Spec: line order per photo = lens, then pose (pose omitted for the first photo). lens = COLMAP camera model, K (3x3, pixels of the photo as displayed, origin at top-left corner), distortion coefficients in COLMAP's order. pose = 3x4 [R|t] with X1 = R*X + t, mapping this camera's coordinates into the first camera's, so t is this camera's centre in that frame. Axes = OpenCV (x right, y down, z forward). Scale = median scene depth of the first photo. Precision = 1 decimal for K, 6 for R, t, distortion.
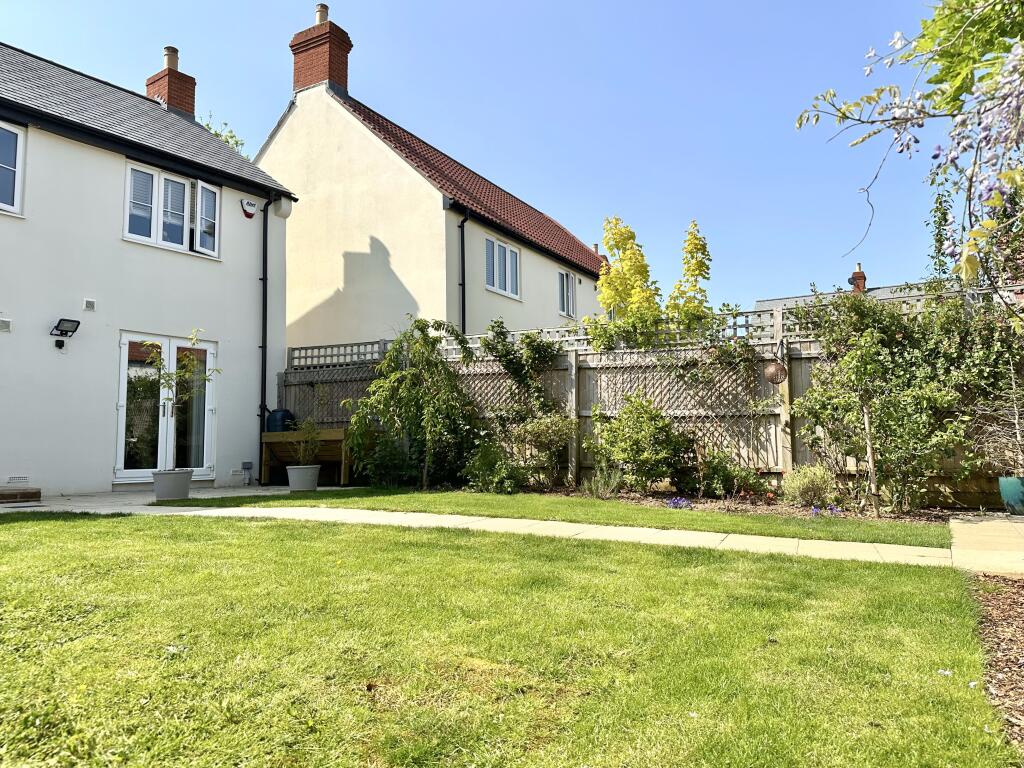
lens RADIAL K [[670.9, 0, 512.0], [0, 670.9, 384.0], [0, 0, 1]] dist [0.042980, -0.065182]
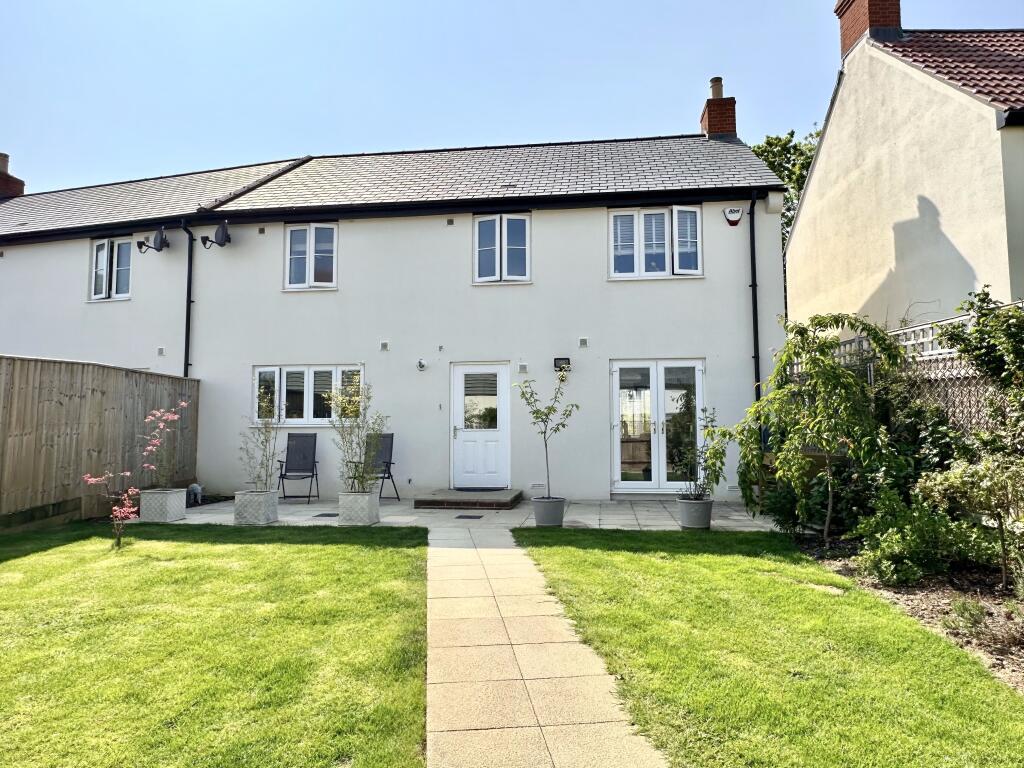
lens RADIAL K [[625.1, 0, 512.0], [0, 625.1, 384.0], [0, 0, 1]] dist [0.006212, 0.001570]
pose [[0.517185, -0.058872, -0.853847, 0.207986], [0.072426, 0.997063, -0.024878, -0.020886], [0.852804, -0.048975, 0.519930, 0.261604]]
